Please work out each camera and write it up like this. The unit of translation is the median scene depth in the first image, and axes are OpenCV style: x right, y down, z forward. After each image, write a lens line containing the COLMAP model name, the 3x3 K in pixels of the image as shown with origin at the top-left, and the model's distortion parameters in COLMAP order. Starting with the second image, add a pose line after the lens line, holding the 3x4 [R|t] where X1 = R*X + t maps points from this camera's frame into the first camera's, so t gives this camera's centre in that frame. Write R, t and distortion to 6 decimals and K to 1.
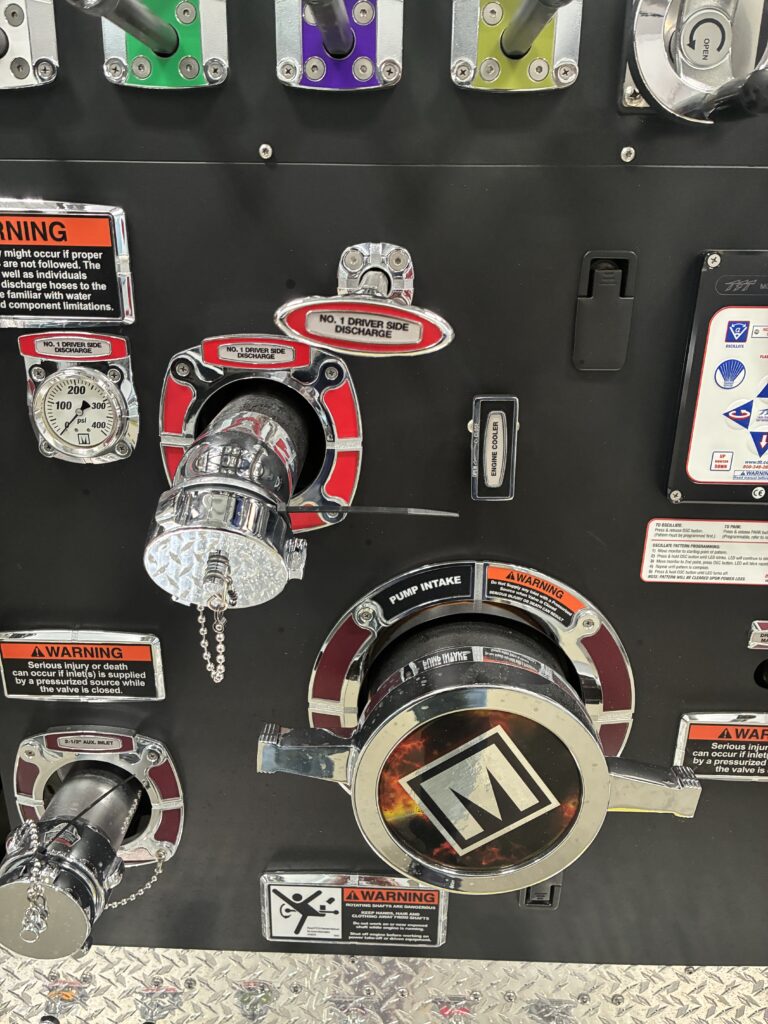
lens RADIAL K [[779.4, 0, 362.3], [0, 779.4, 501.3], [0, 0, 1]] dist [-0.003960, 0.000717]
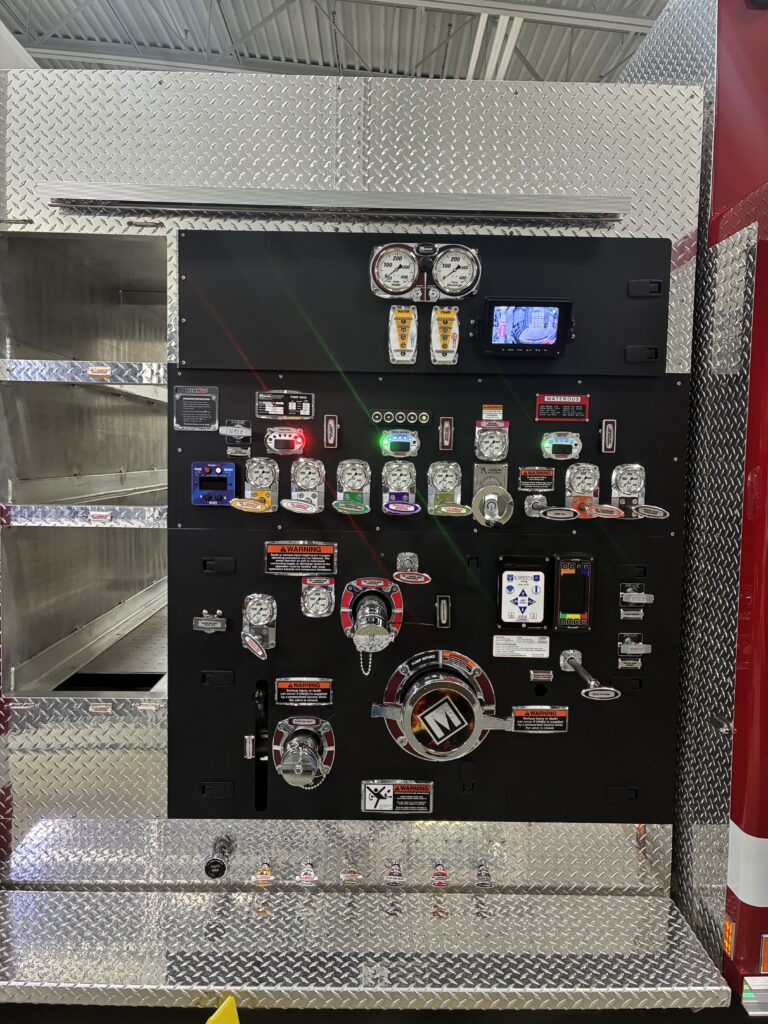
lens RADIAL K [[779.4, 0, 384.1], [0, 779.4, 510.5], [0, 0, 1]] dist [-0.003960, 0.000717]
pose [[0.997826, 0.007239, 0.065511, -0.295421], [0.011400, 0.960013, -0.279722, 0.430233], [-0.064916, 0.279860, 0.957843, -2.216611]]
